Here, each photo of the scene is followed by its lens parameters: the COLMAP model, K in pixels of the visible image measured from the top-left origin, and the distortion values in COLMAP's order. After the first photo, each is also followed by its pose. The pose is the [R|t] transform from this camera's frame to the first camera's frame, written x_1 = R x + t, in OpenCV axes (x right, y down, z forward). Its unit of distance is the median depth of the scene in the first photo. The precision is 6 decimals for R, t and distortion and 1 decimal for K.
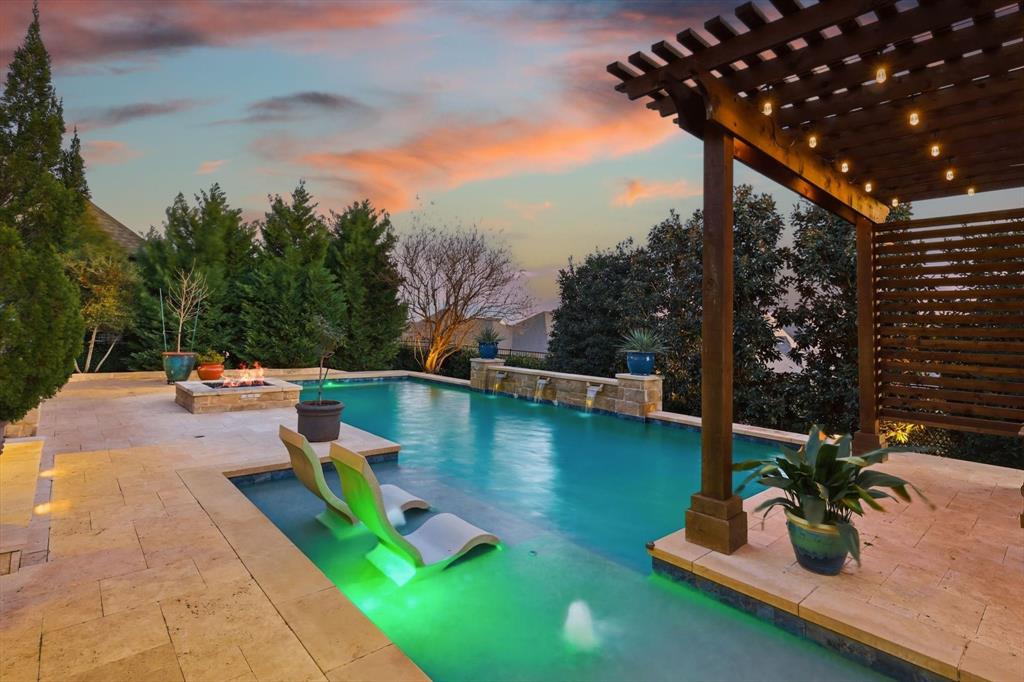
lens RADIAL K [[505.6, 0, 518.9], [0, 505.6, 314.1], [0, 0, 1]] dist [-0.003262, -0.000020]
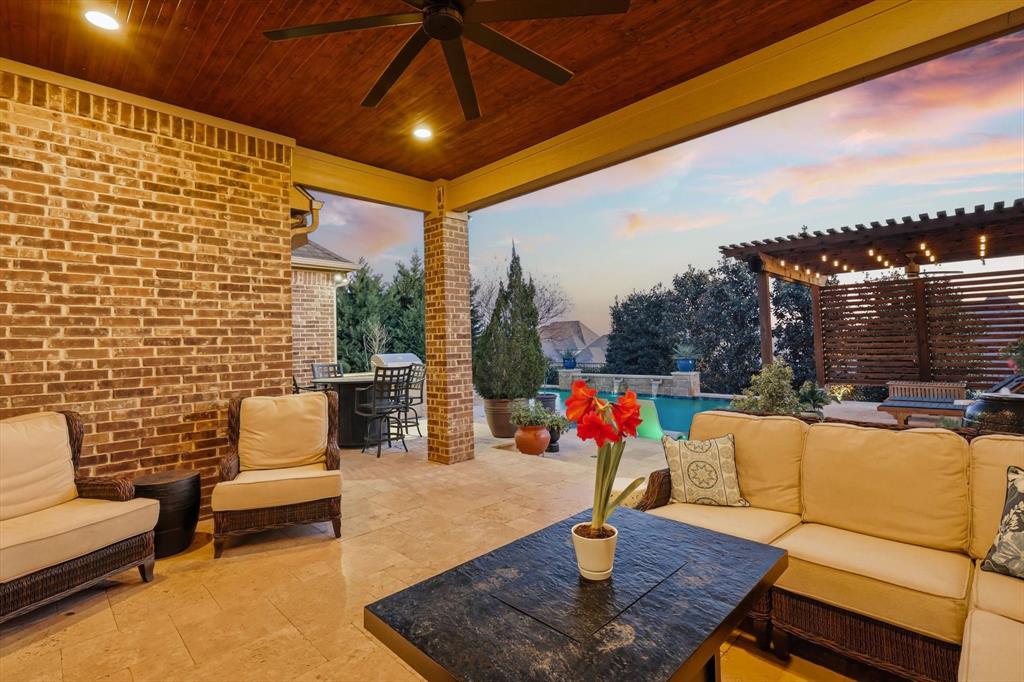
lens RADIAL K [[479.4, 0, 514.6], [0, 479.4, 339.7], [0, 0, 1]] dist [0.004915, 0.000606]
pose [[0.997178, -0.058384, 0.047193, -0.349900], [0.057377, 0.998101, 0.022422, -0.048249], [-0.048412, -0.019651, 0.998634, -0.491483]]
